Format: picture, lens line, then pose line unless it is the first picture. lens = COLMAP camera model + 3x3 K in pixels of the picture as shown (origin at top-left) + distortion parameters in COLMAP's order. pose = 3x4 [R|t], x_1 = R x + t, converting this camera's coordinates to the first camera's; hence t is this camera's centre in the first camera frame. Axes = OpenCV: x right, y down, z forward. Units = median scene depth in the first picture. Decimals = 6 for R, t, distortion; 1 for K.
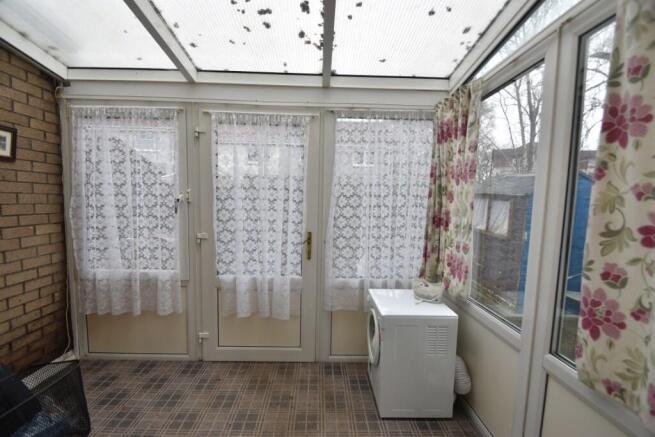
lens RADIAL K [[287.8, 0, 323.6], [0, 287.8, 224.7], [0, 0, 1]] dist [-0.001326, -0.010212]
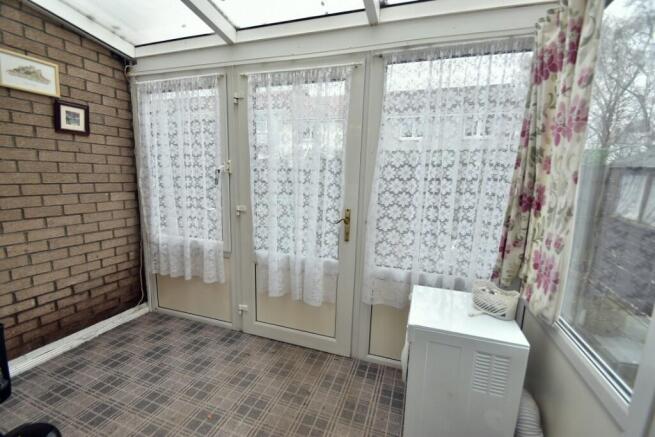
lens RADIAL K [[287.8, 0, 324.0], [0, 287.8, 224.6], [0, 0, 1]] dist [-0.001326, -0.010212]
pose [[0.937536, 0.063404, -0.342062, 0.181735], [-0.037135, 0.995873, 0.082814, 0.002952], [0.345901, -0.064938, 0.936021, 0.188771]]
